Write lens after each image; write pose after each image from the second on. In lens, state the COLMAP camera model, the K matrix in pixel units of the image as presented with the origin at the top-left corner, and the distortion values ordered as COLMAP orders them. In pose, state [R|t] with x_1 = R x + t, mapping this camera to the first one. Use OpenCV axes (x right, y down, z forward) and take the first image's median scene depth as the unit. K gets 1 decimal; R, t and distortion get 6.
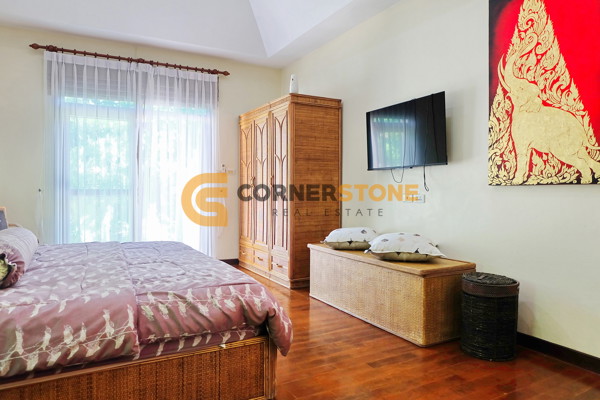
lens RADIAL K [[411.2, 0, 301.3], [0, 411.2, 194.7], [0, 0, 1]] dist [-0.058364, 0.053375]
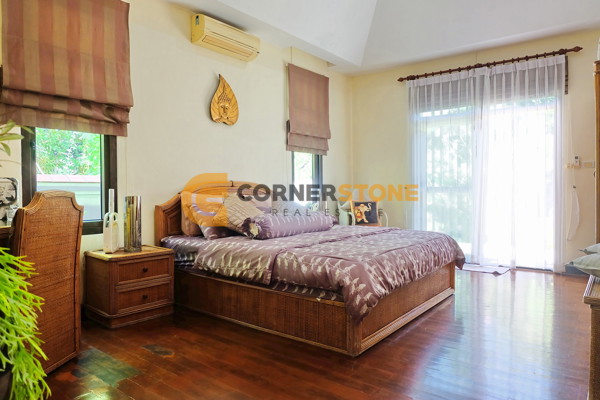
lens RADIAL K [[411.2, 0, 301.3], [0, 411.2, 194.7], [0, 0, 1]] dist [-0.058364, 0.053375]
pose [[0.392868, 0.007800, -0.919562, 0.421360], [-0.002894, 0.999970, 0.007245, 0.002512], [0.919590, -0.000185, 0.392879, 0.159927]]
